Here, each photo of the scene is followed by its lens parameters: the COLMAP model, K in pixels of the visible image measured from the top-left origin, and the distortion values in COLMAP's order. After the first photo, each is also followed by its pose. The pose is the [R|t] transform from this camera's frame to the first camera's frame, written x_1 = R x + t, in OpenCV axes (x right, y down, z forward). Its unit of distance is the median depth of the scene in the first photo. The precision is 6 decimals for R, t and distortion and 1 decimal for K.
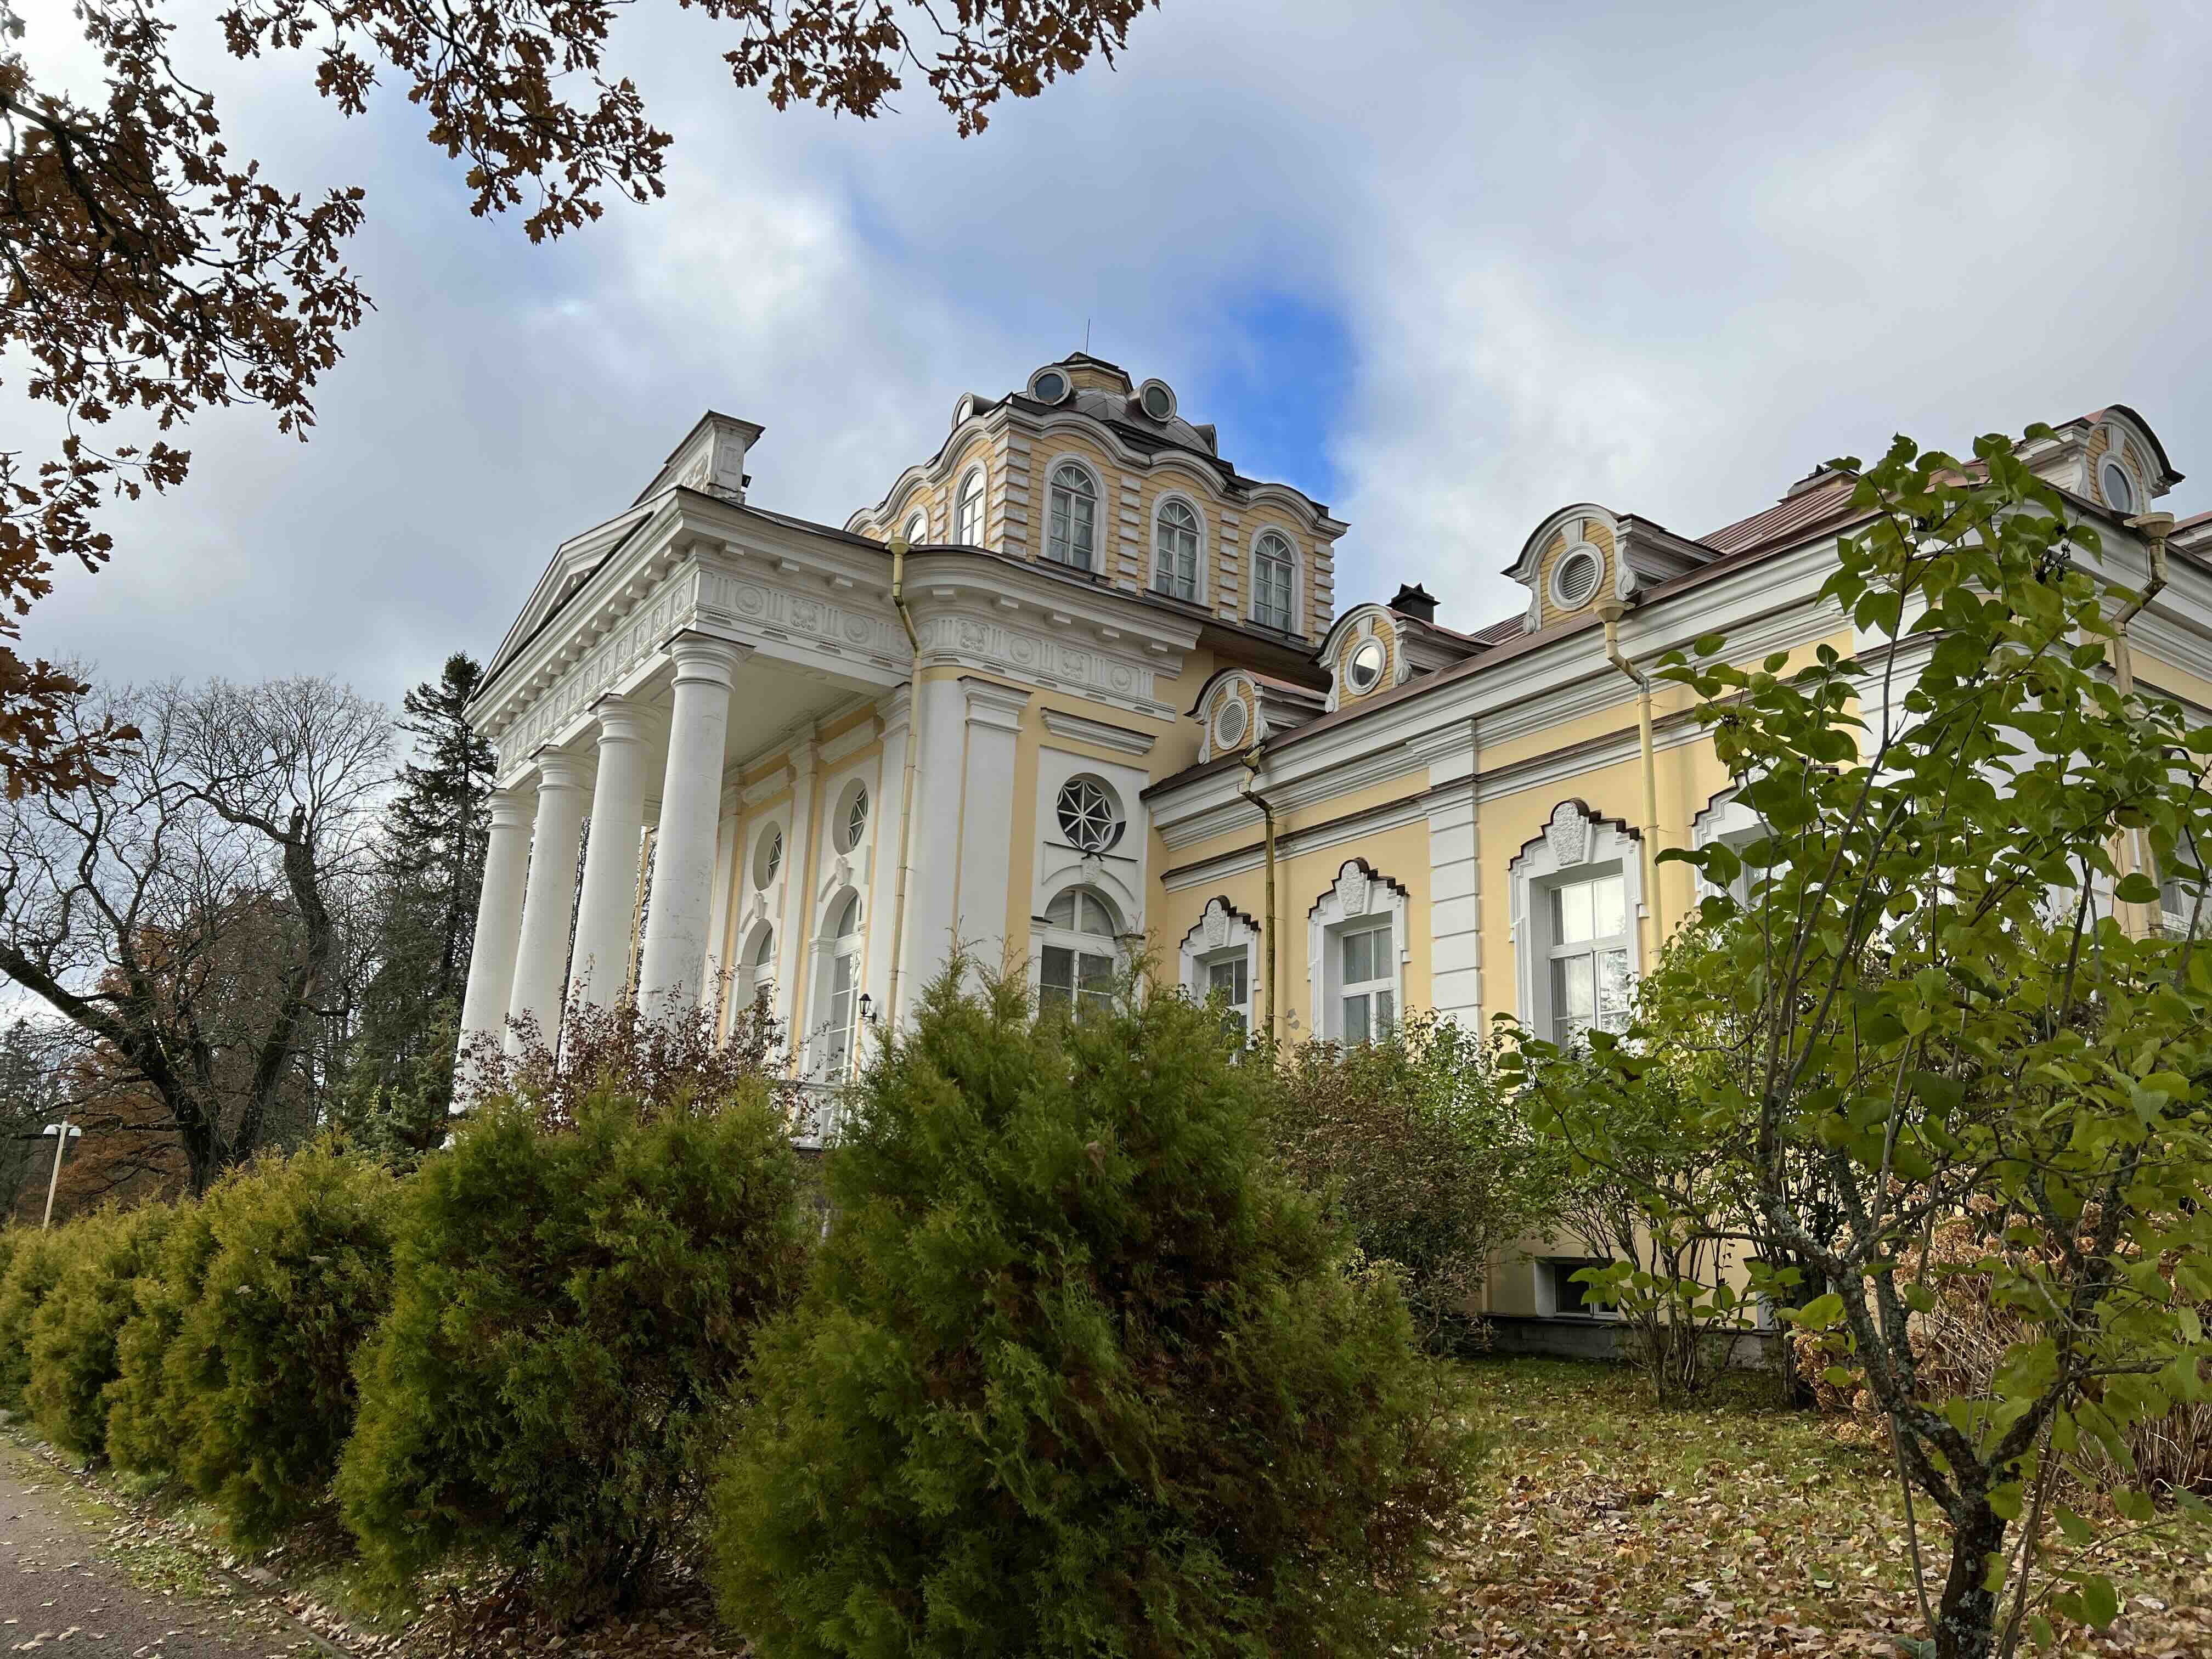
lens RADIAL K [[1655.9, 0, 1103.6], [0, 1655.9, 864.5], [0, 0, 1]] dist [0.000703, -0.003507]
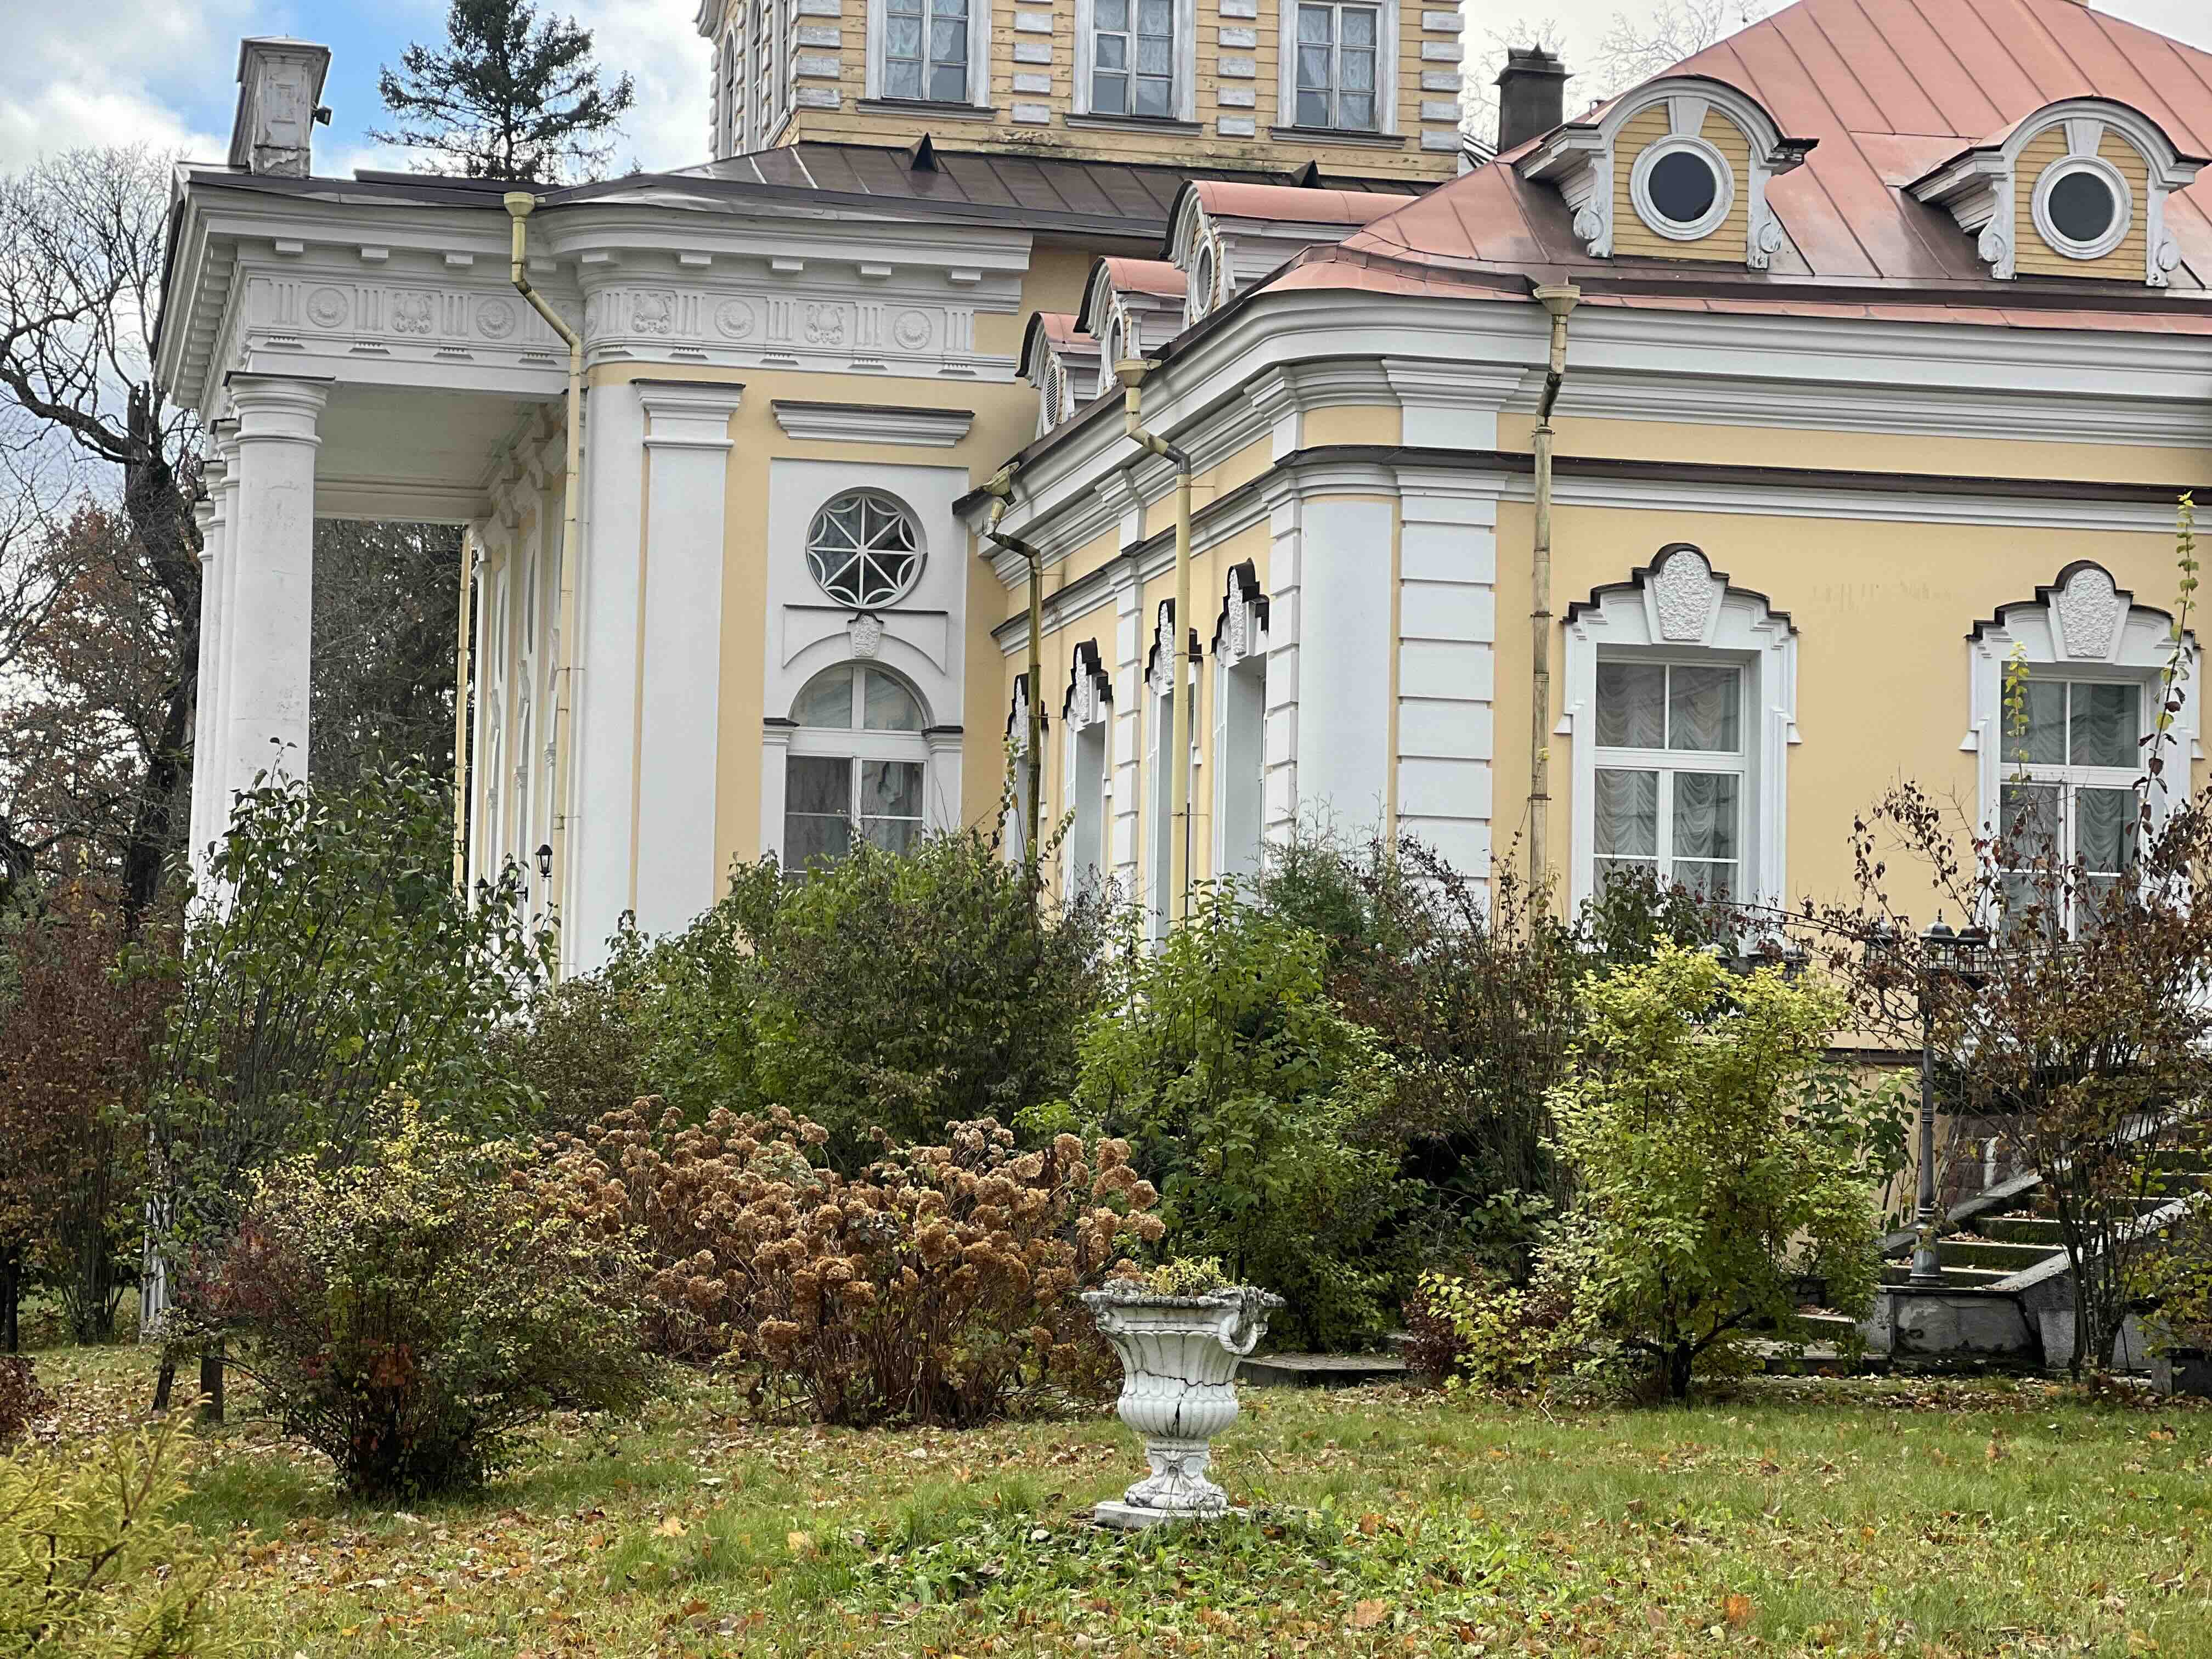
lens RADIAL K [[4940.2, 0, 1106.0], [0, 4940.2, 829.5], [0, 0, 1]] dist [-0.338040, 4.847478]
pose [[0.930116, -0.038226, -0.365272, 0.818181], [0.098739, 0.983978, 0.148451, -0.209230], [0.353744, -0.174144, 0.918988, -0.818052]]
